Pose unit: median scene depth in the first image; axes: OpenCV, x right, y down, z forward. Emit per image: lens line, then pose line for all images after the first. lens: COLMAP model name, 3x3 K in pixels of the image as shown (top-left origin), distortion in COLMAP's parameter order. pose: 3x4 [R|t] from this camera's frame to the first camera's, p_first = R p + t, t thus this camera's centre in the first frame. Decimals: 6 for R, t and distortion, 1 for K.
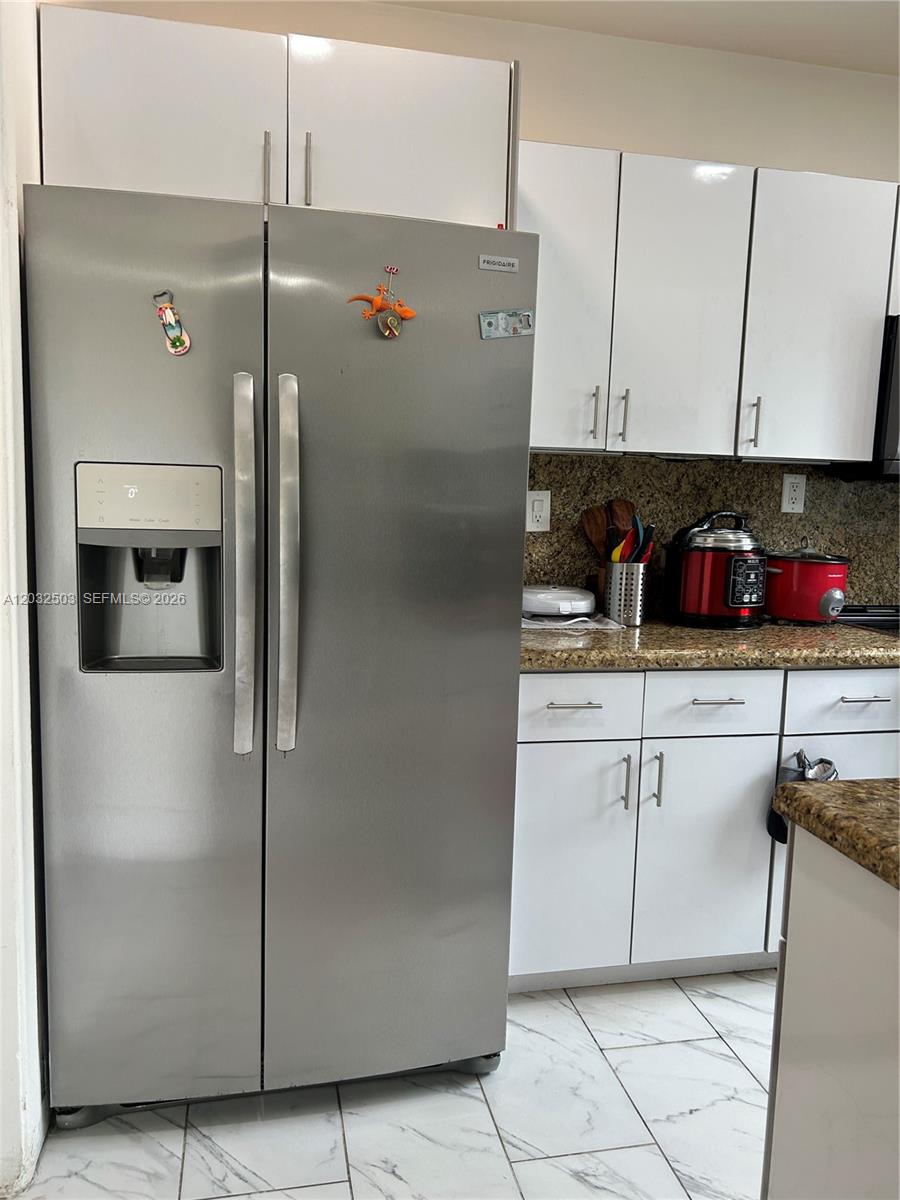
lens RADIAL K [[901.4, 0, 453.6], [0, 901.4, 599.3], [0, 0, 1]] dist [0.031459, -0.012880]
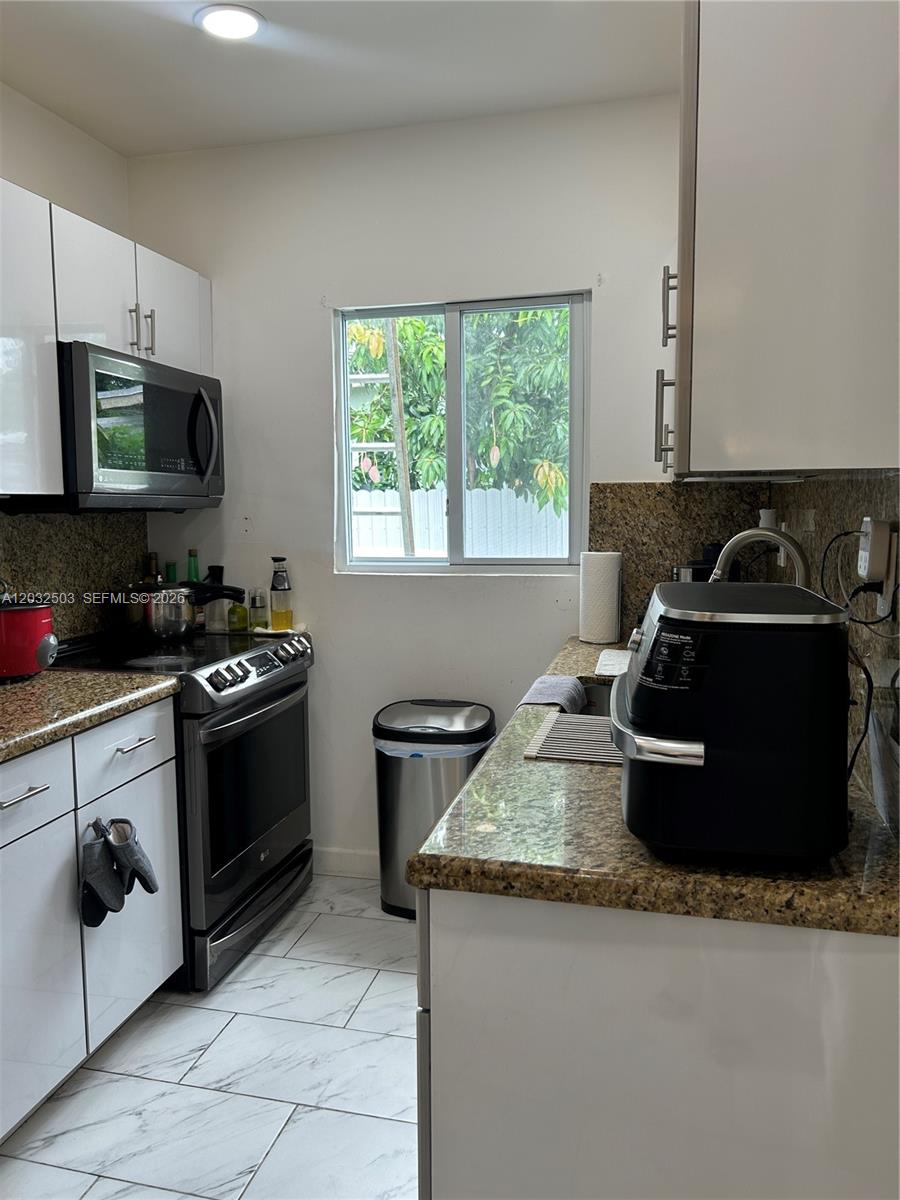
lens RADIAL K [[901.4, 0, 424.0], [0, 901.4, 603.2], [0, 0, 1]] dist [0.031459, -0.012880]
pose [[0.449450, -0.134654, 0.883098, -0.284801], [0.133283, 0.987617, 0.082757, -0.090927], [-0.883306, 0.080507, 0.461832, 0.323708]]
